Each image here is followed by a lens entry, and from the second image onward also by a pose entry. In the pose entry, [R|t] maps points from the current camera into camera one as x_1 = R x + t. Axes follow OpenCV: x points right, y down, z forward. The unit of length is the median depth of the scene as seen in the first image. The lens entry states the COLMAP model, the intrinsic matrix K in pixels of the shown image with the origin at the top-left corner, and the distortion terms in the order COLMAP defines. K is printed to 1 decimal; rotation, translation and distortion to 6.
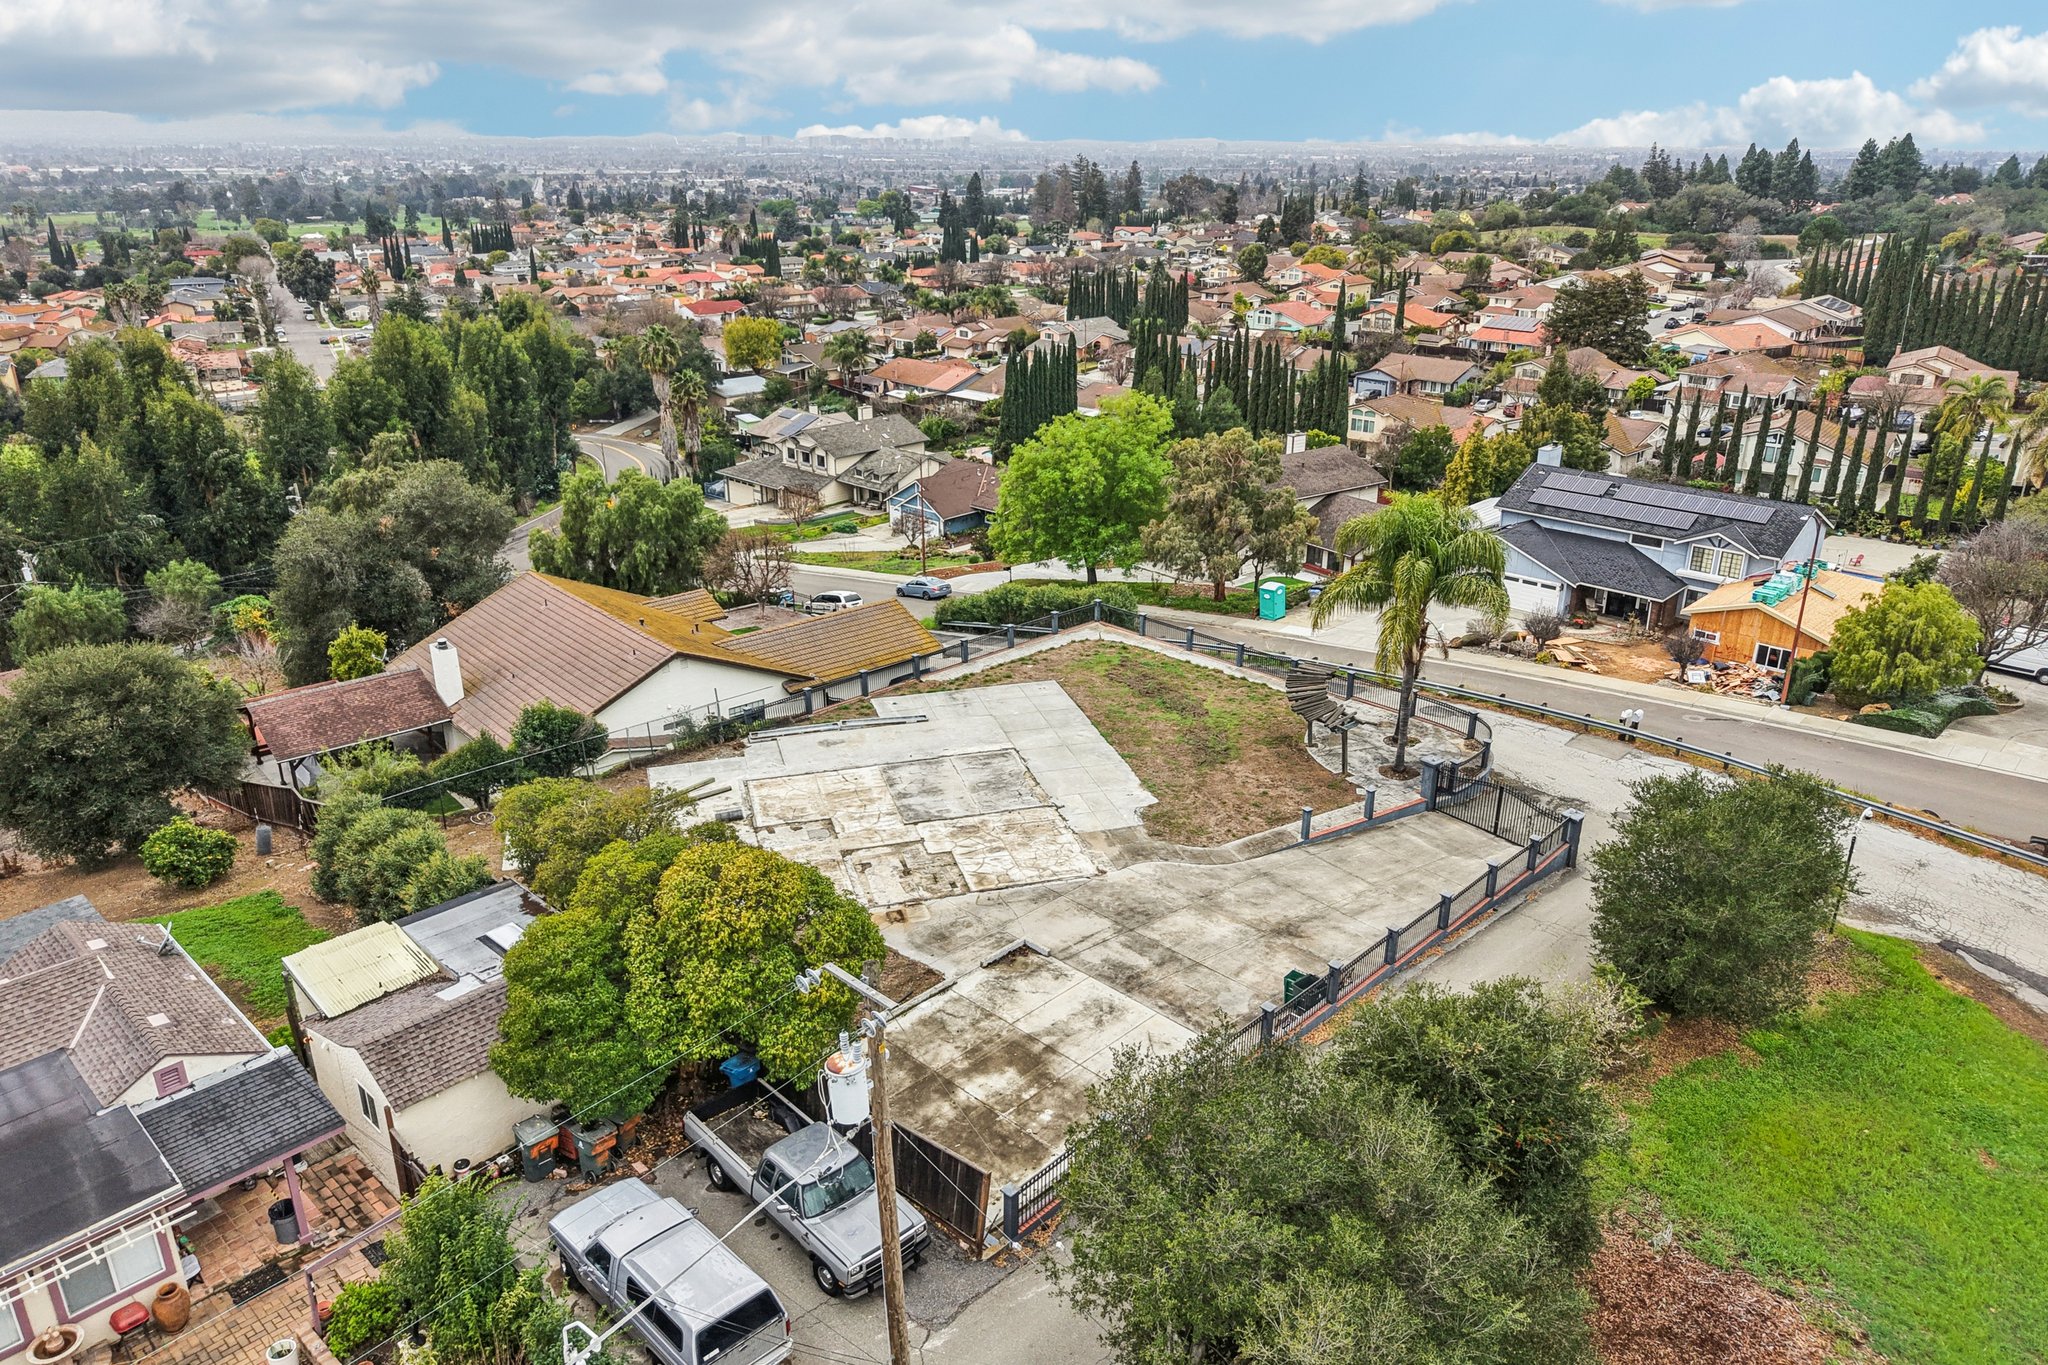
lens RADIAL K [[1376.0, 0, 1024.0], [0, 1376.0, 682.5], [0, 0, 1]] dist [0.070800, -0.099635]
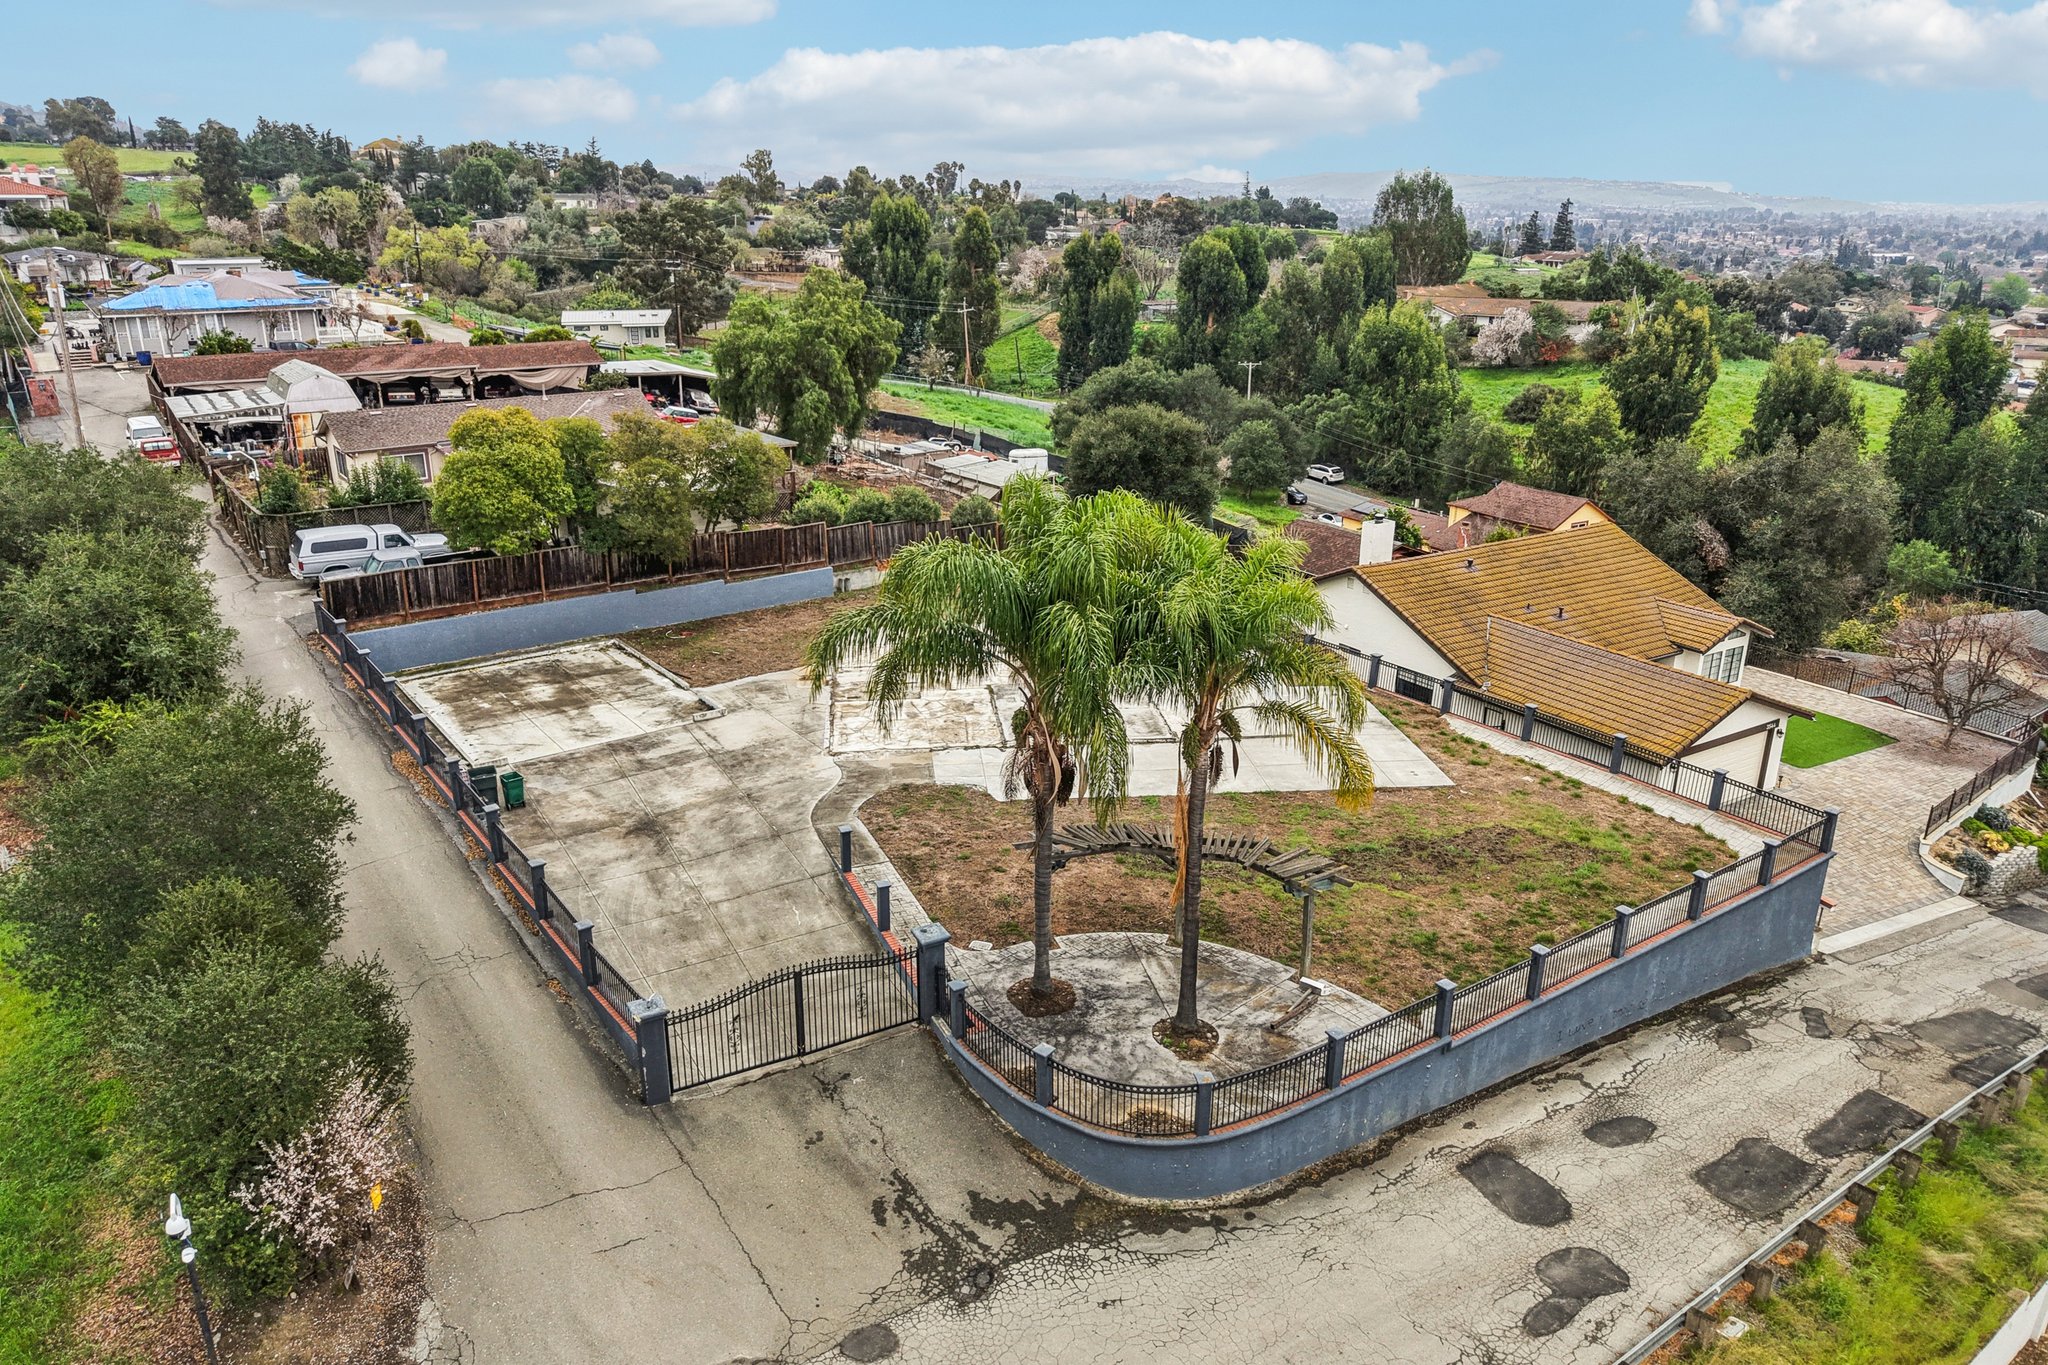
lens RADIAL K [[1376.0, 0, 1024.0], [0, 1376.0, 682.5], [0, 0, 1]] dist [0.070800, -0.099635]
pose [[-0.166149, 0.319792, -0.932806, 0.768588], [-0.363525, 0.859466, 0.359399, -0.241783], [0.916648, 0.398812, -0.026547, 1.002604]]
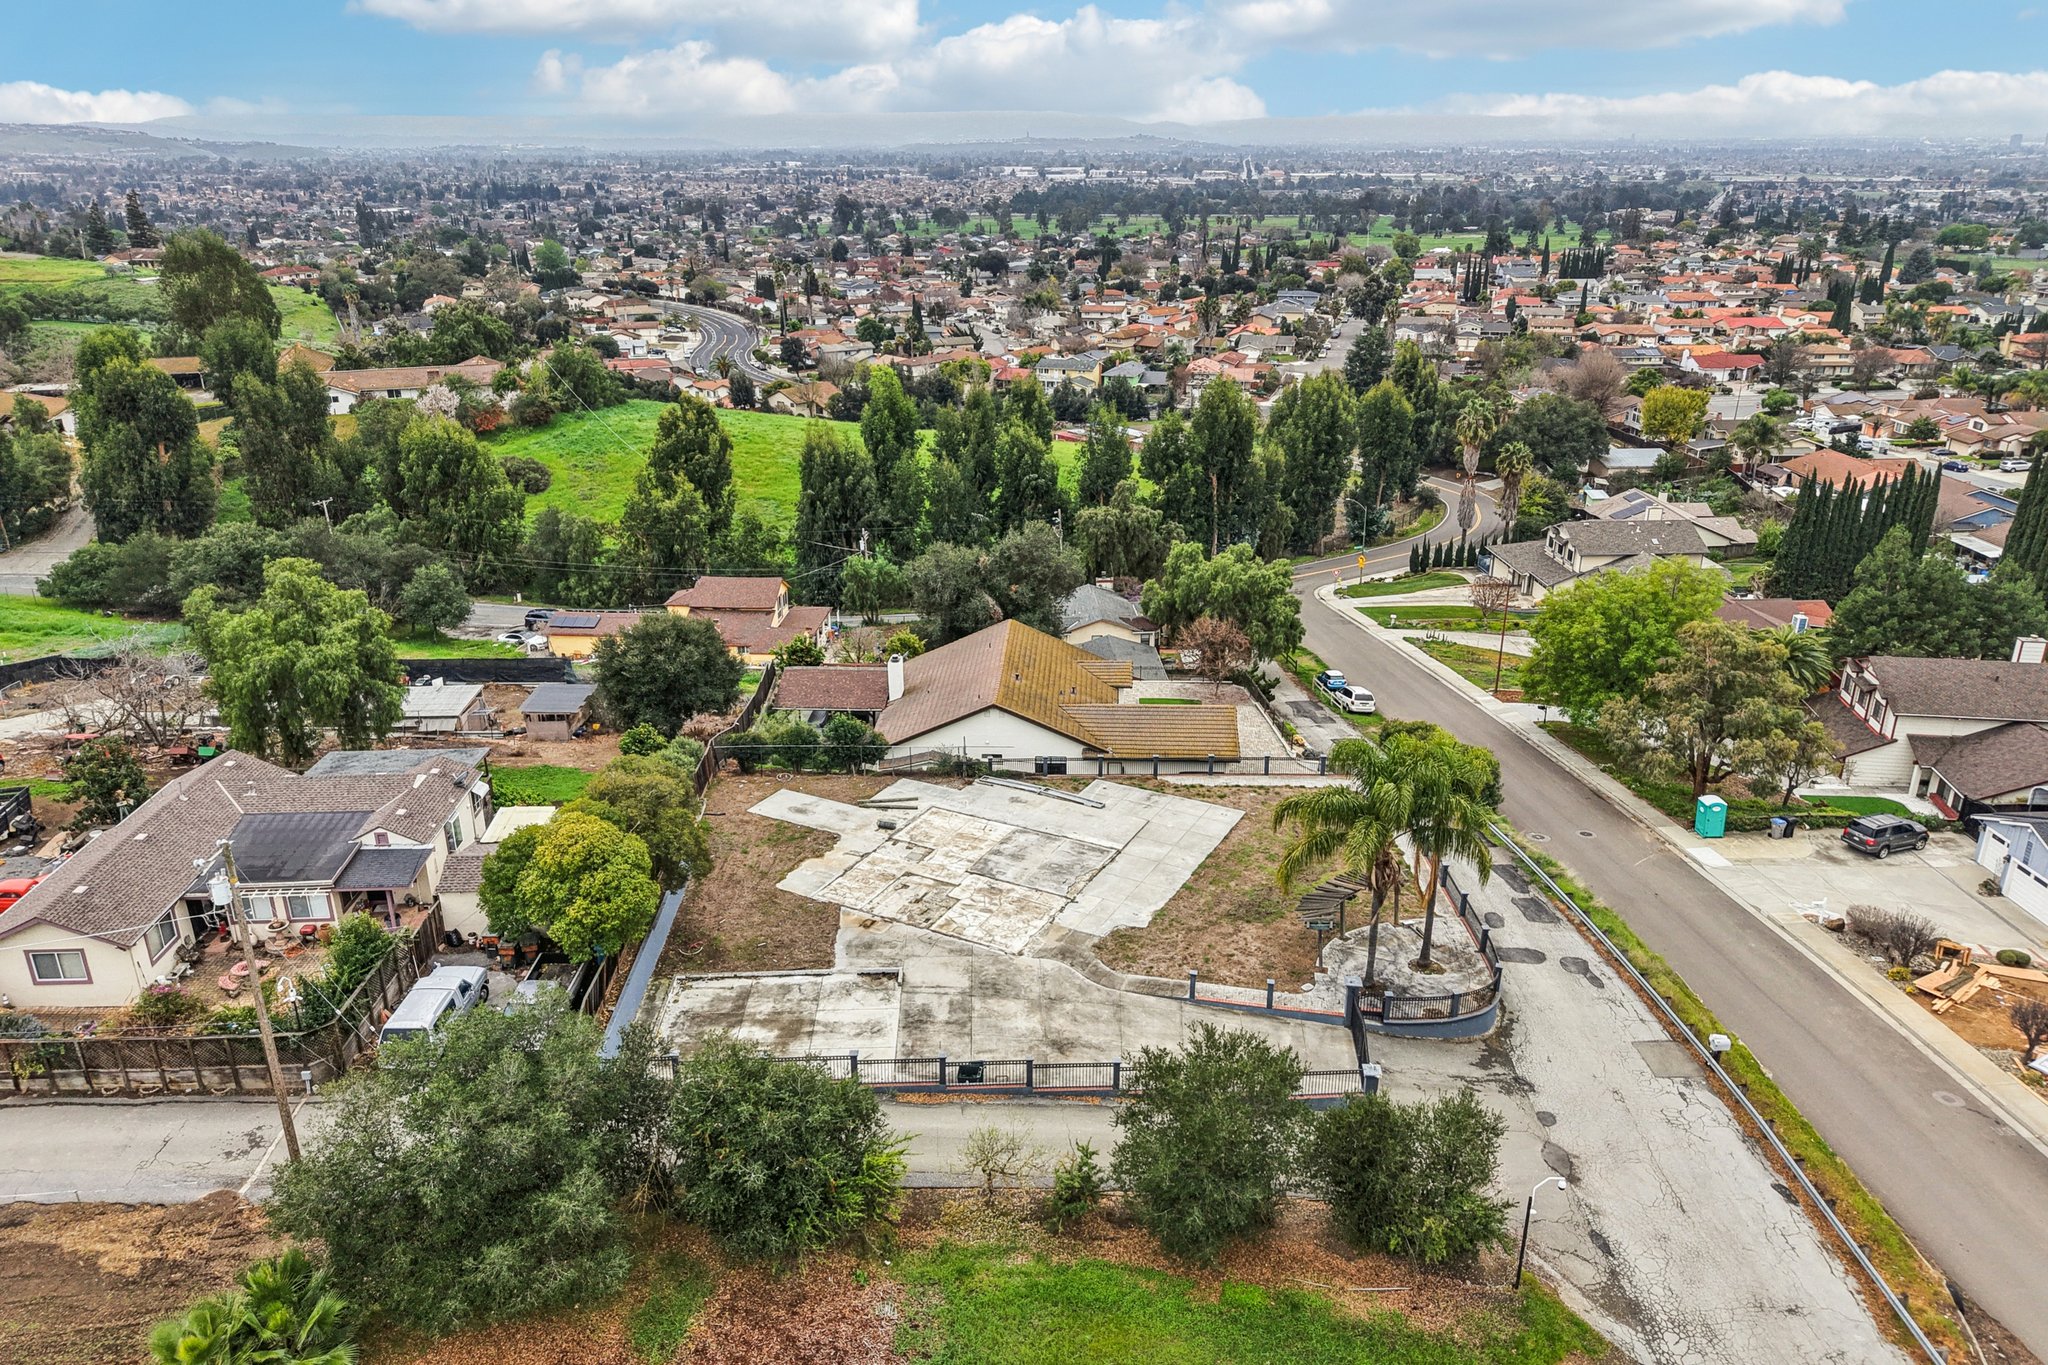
lens RADIAL K [[1406.4, 0, 1024.0], [0, 1406.4, 682.5], [0, 0, 1]] dist [0.006796, 0.000177]
pose [[0.716848, 0.241864, -0.653934, 0.761675], [-0.245928, 0.965335, 0.087450, -0.197041], [0.652417, 0.098132, 0.751480, -0.000394]]
